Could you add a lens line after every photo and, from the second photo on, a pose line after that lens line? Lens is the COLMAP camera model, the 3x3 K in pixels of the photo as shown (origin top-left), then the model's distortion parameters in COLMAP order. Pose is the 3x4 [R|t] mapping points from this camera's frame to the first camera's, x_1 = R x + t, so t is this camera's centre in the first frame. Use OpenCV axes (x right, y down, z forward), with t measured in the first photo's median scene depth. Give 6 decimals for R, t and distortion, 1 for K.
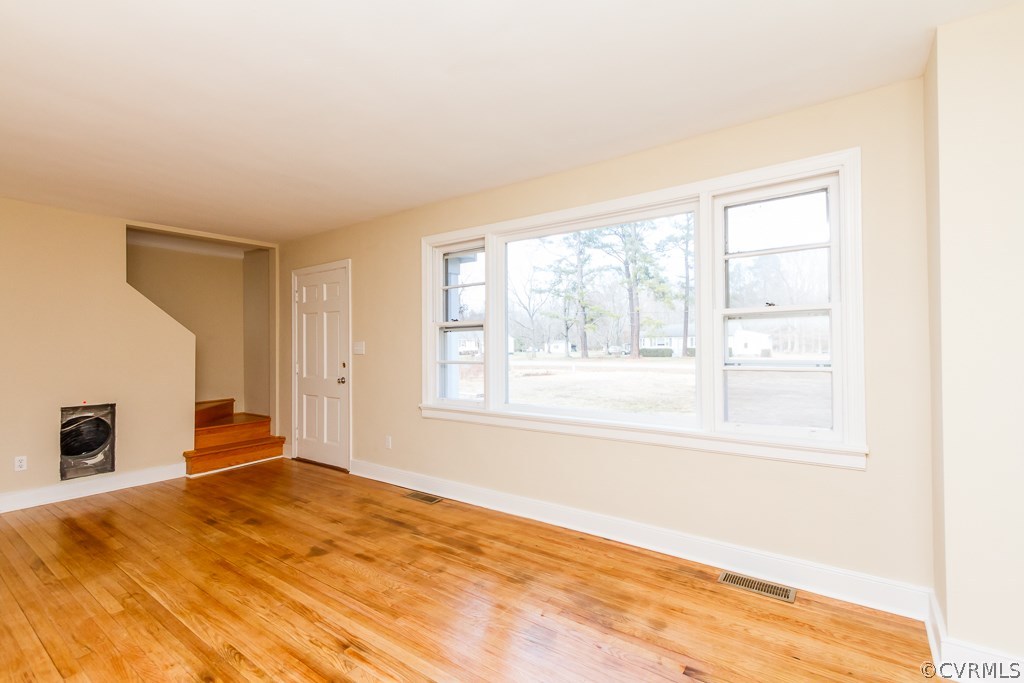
lens RADIAL K [[473.6, 0, 512.0], [0, 473.6, 341.5], [0, 0, 1]] dist [0.000612, 0.000126]
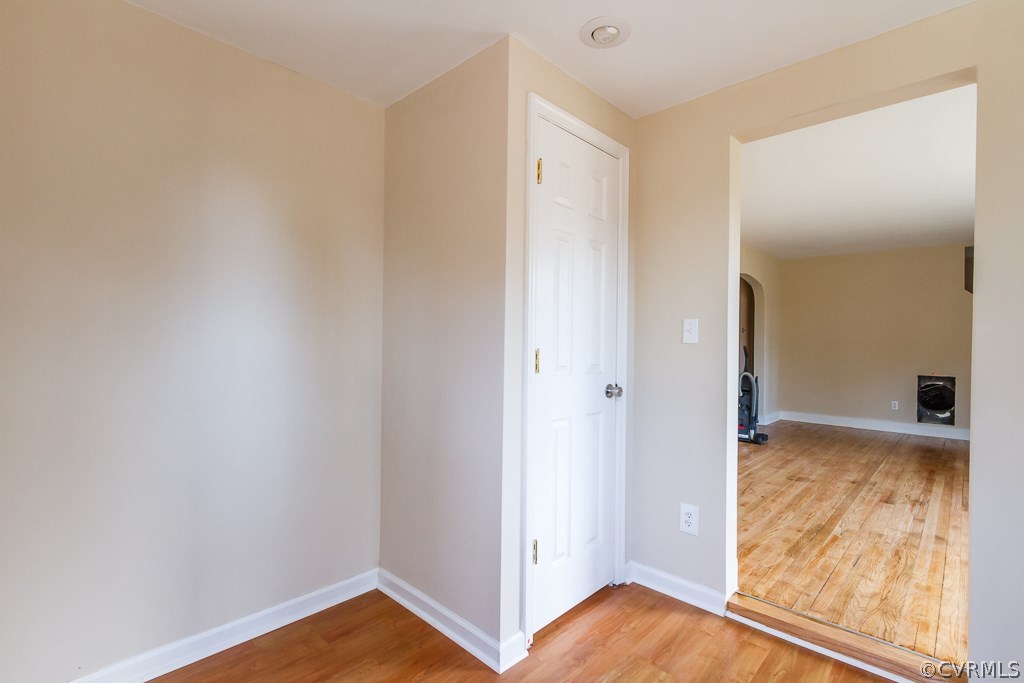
lens RADIAL K [[473.6, 0, 512.0], [0, 473.6, 341.5], [0, 0, 1]] dist [0.000612, 0.000126]
pose [[-0.123760, 0.009277, -0.992269, 0.793967], [0.000340, 0.999957, 0.009307, 0.012193], [0.992312, 0.000814, -0.123758, -0.144222]]
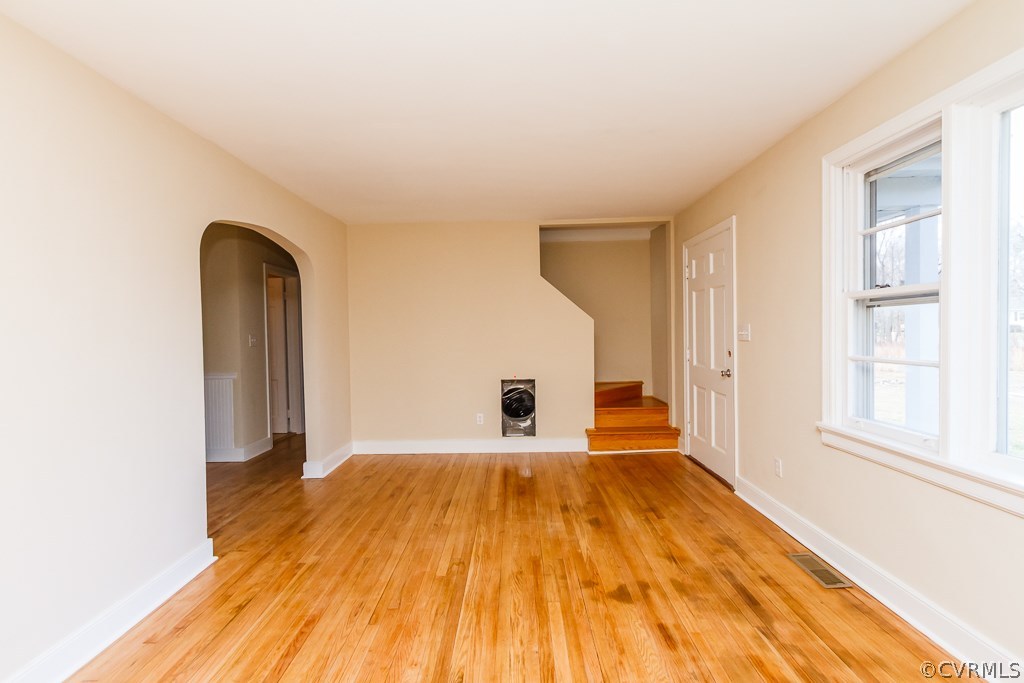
lens RADIAL K [[469.1, 0, 496.6], [0, 469.1, 342.3], [0, 0, 1]] dist [0.004017, 0.000248]
pose [[0.564342, 0.018814, -0.825327, 0.082452], [0.023122, 0.998988, 0.038583, -0.010114], [0.825218, -0.040857, 0.563335, 0.291761]]
